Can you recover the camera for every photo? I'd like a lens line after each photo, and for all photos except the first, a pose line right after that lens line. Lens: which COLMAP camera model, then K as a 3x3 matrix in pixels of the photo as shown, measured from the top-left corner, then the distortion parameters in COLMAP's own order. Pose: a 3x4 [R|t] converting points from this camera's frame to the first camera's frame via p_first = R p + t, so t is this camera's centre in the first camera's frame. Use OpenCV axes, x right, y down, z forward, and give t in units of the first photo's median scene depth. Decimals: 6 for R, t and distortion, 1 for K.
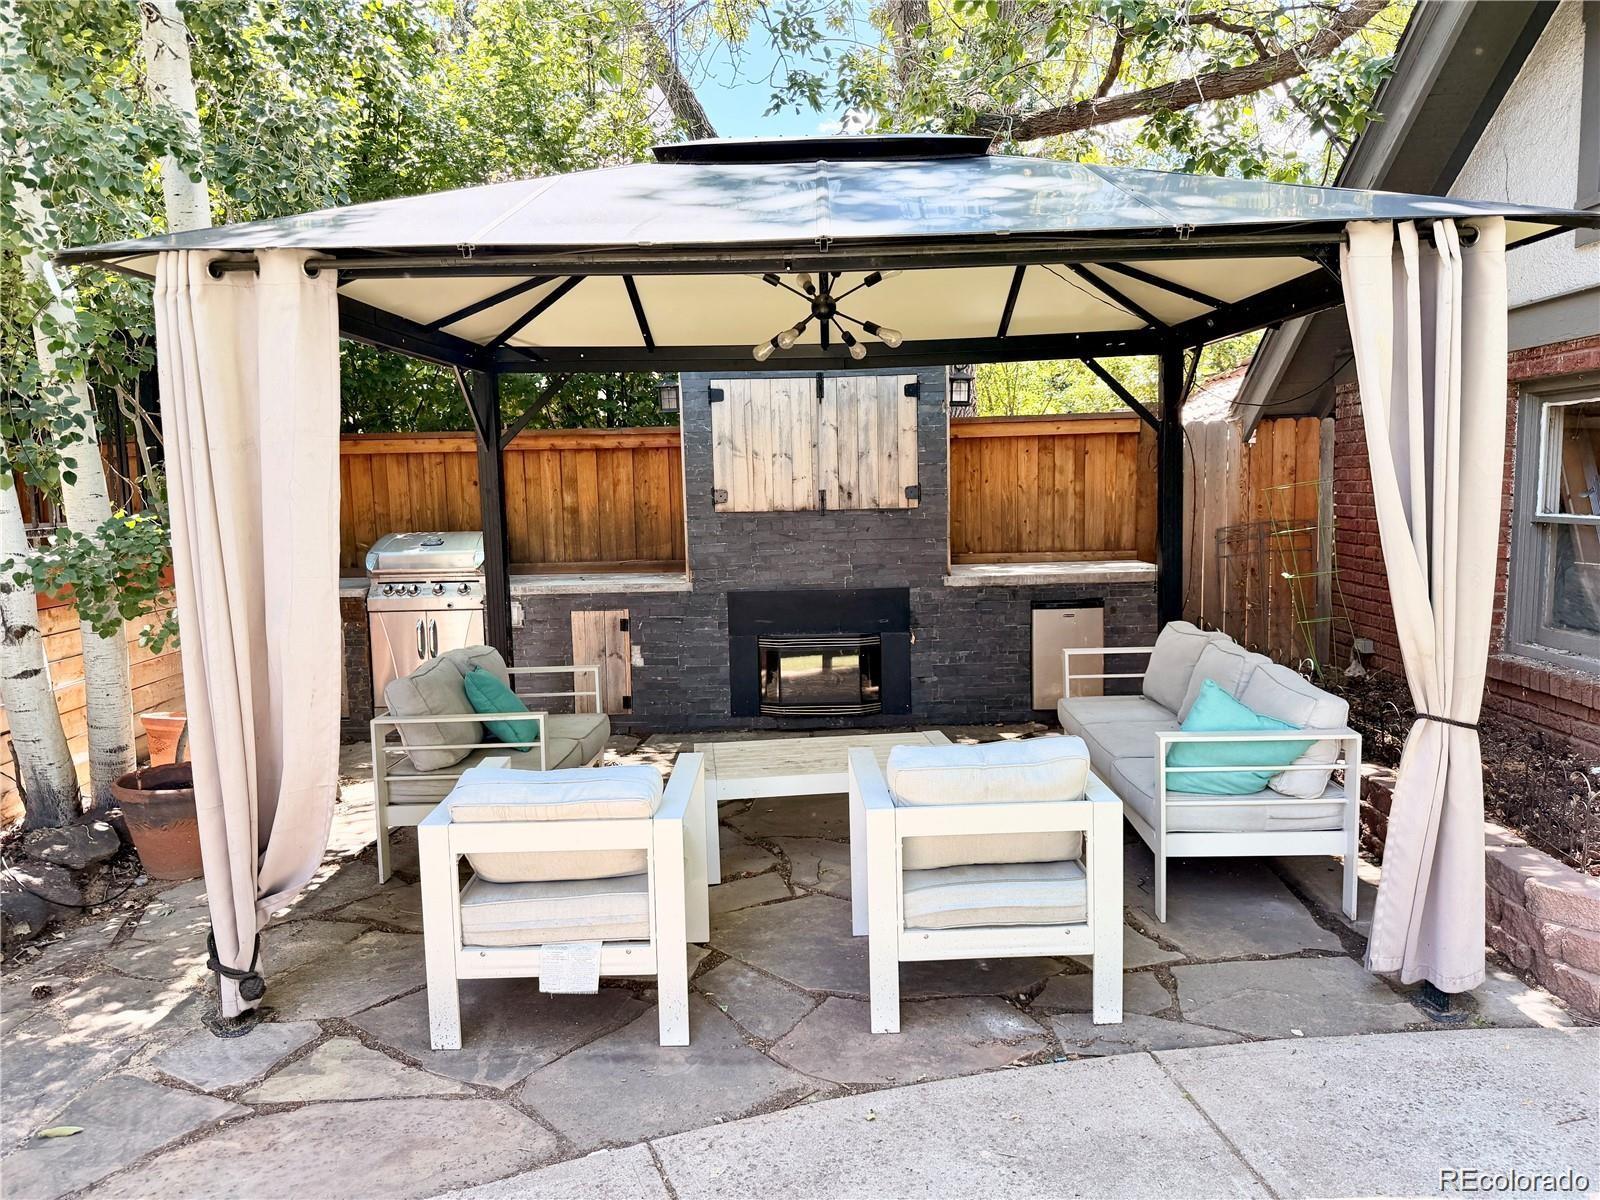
lens RADIAL K [[1118.7, 0, 817.7], [0, 1118.7, 605.1], [0, 0, 1]] dist [0.033198, -0.034626]
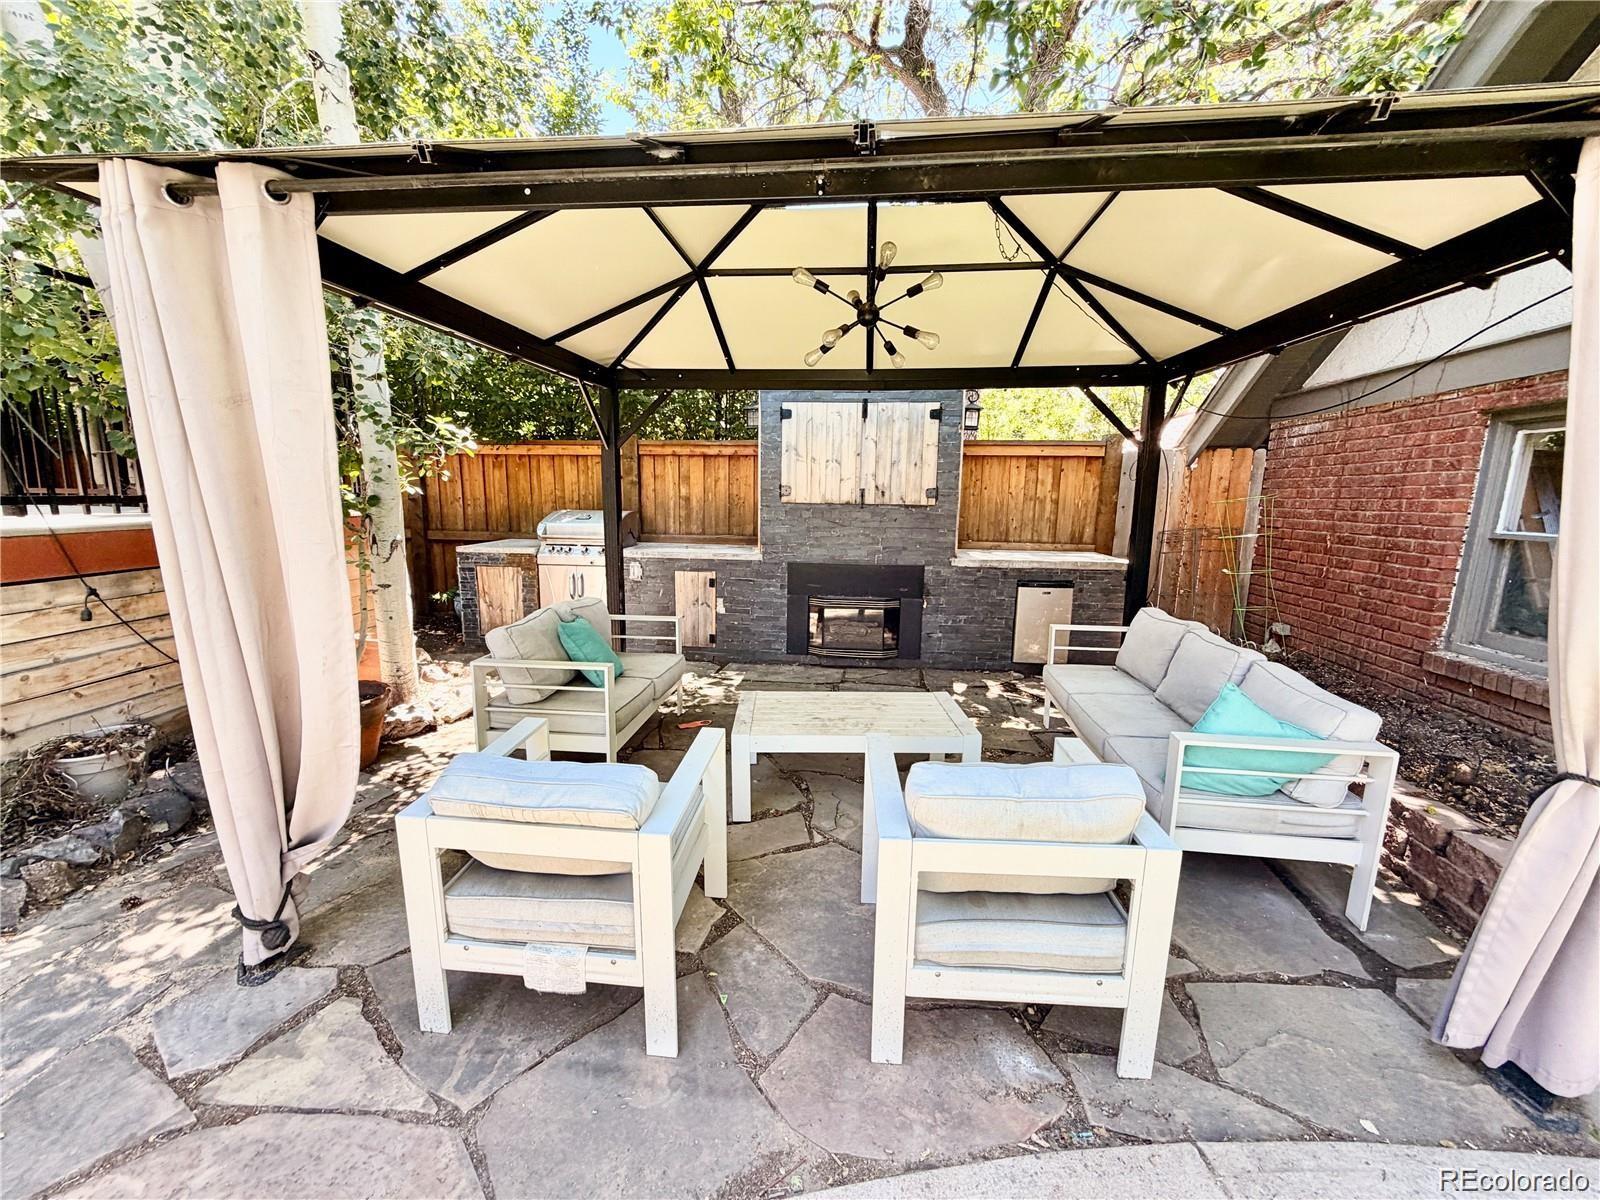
lens RADIAL K [[641.1, 0, 795.1], [0, 641.1, 601.4], [0, 0, 1]] dist [-0.002480, 0.001257]
pose [[0.993435, 0.054407, -0.100637, 0.012671], [-0.048215, 0.996850, 0.062969, -0.021485], [0.103746, -0.057704, 0.992929, 0.348665]]
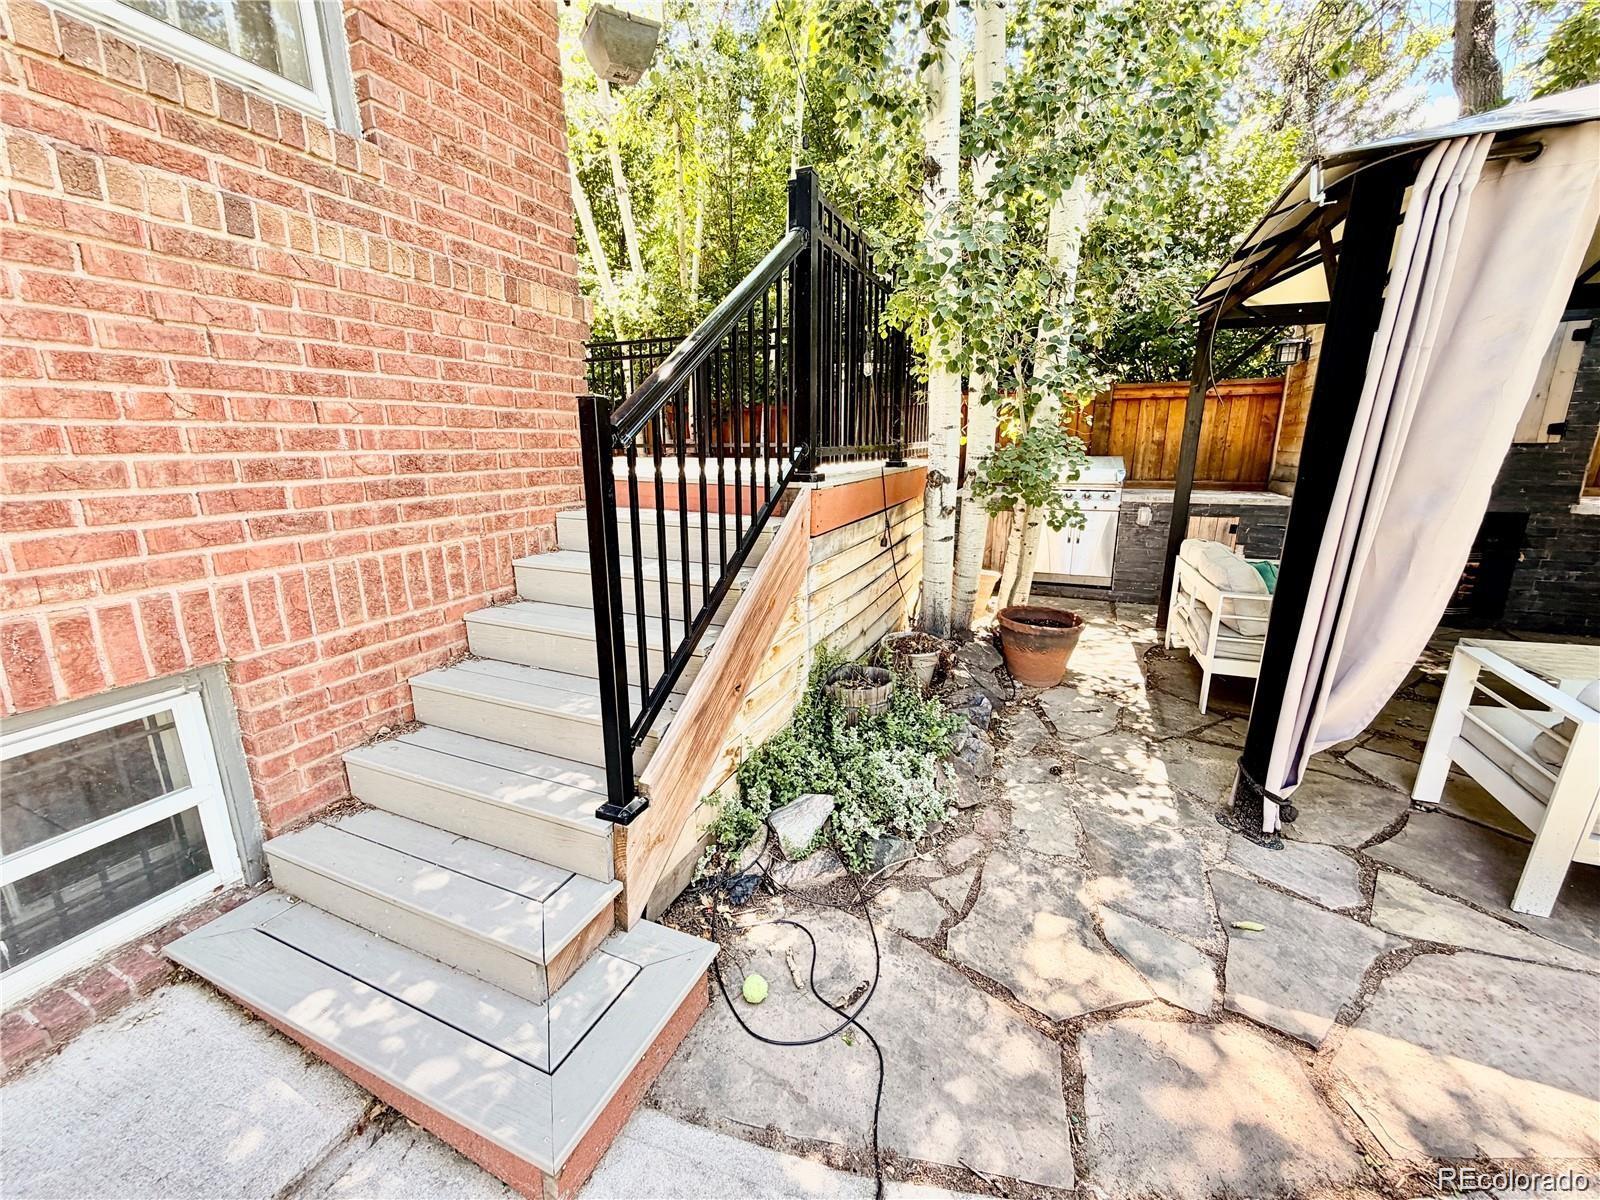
lens RADIAL K [[641.1, 0, 798.1], [0, 641.1, 602.9], [0, 0, 1]] dist [-0.002480, 0.001257]
pose [[0.921927, 0.109223, -0.371646, -0.549734], [-0.055426, 0.986748, 0.152502, 0.025939], [0.383378, -0.119997, 0.915763, 0.130822]]
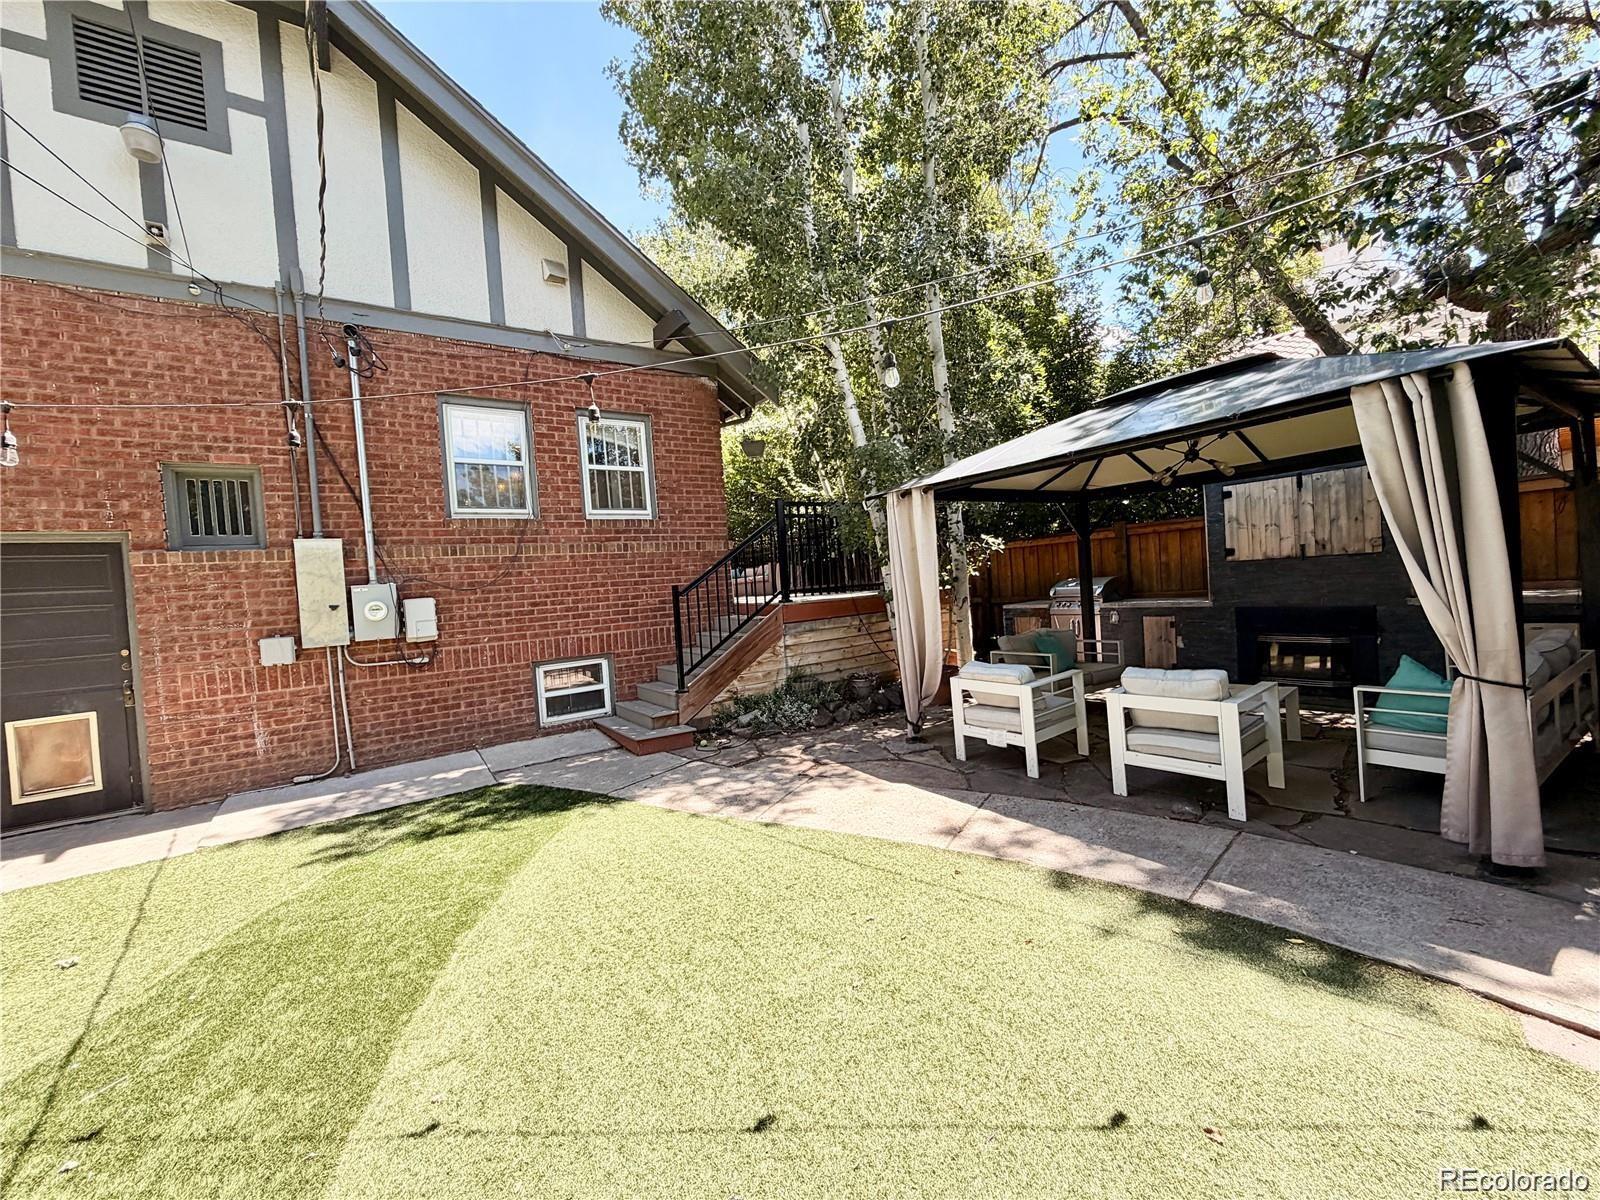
lens RADIAL K [[641.1, 0, 794.4], [0, 641.1, 600.0], [0, 0, 1]] dist [-0.002480, 0.001257]
pose [[0.573966, 0.001446, -0.818878, 0.513978], [-0.032691, 0.999242, -0.021149, 0.030730], [0.818227, 0.038908, 0.573578, -0.187223]]
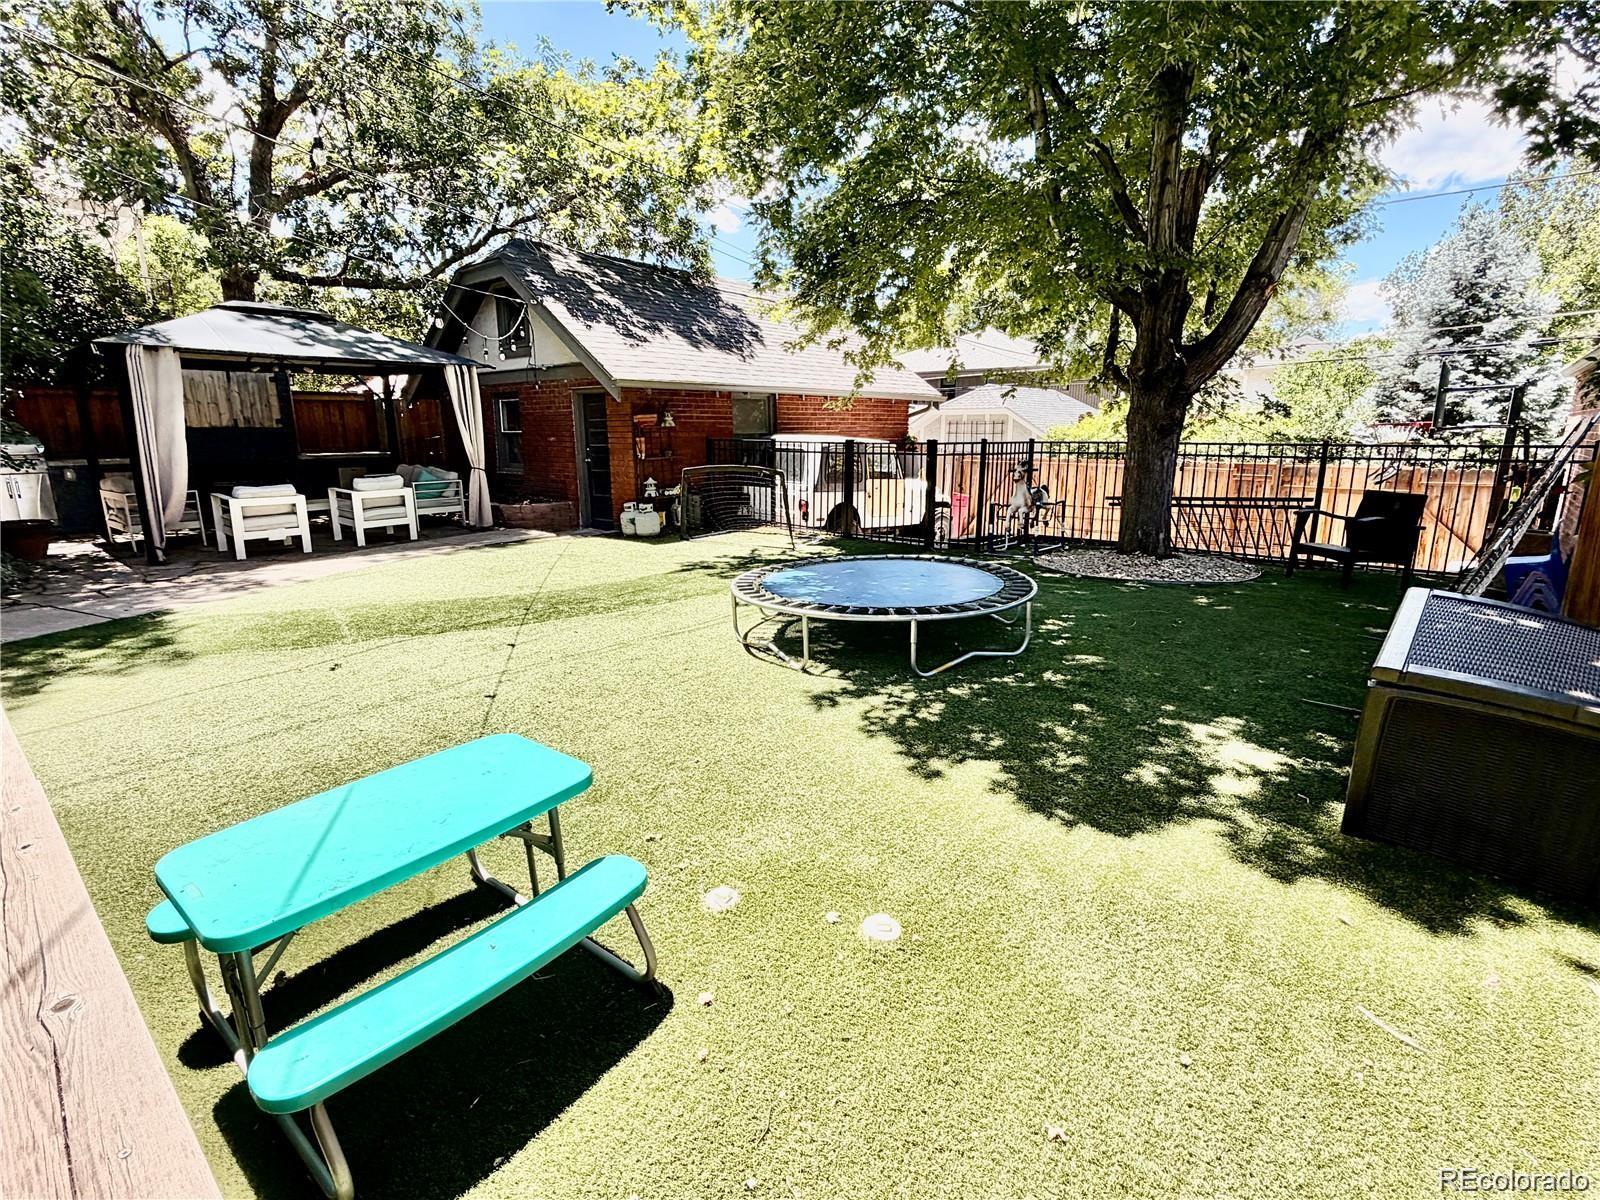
lens RADIAL K [[755.1, 0, 794.1], [0, 755.1, 588.4], [0, 0, 1]] dist [-0.000714, 0.000163]
pose [[0.641534, -0.145498, 0.753169, -0.766811], [0.071805, 0.988926, 0.129879, 0.204465], [-0.763726, -0.029241, 0.644878, -1.510848]]
